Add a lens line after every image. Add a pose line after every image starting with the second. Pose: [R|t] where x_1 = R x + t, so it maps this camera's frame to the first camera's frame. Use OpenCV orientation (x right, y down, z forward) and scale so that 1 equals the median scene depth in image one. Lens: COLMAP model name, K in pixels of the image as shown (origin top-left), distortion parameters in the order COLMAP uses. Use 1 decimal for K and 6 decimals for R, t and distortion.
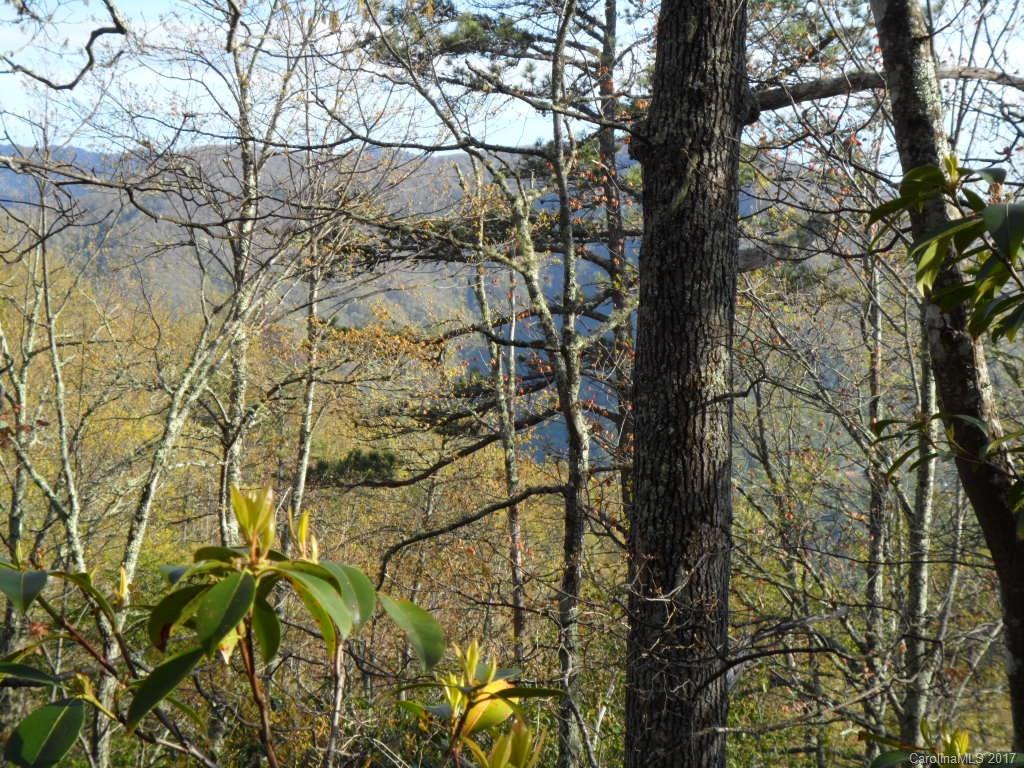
lens RADIAL K [[1866.8, 0, 512.0], [0, 1866.8, 384.0], [0, 0, 1]] dist [0.032710, 0.078355]
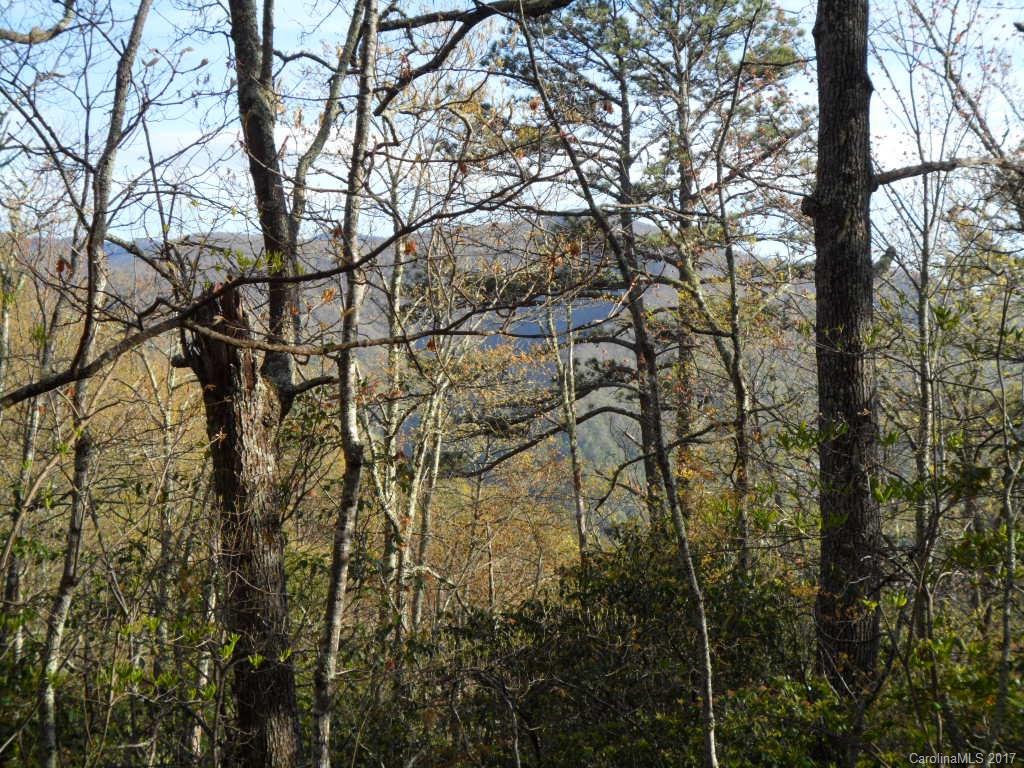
lens RADIAL K [[1560.8, 0, 512.0], [0, 1560.8, 384.0], [0, 0, 1]] dist [-0.020419, -0.022680]
pose [[0.998573, -0.027663, 0.045685, -0.111702], [0.028864, 0.999249, -0.025843, 0.025867], [-0.044936, 0.027125, 0.998622, -0.166156]]
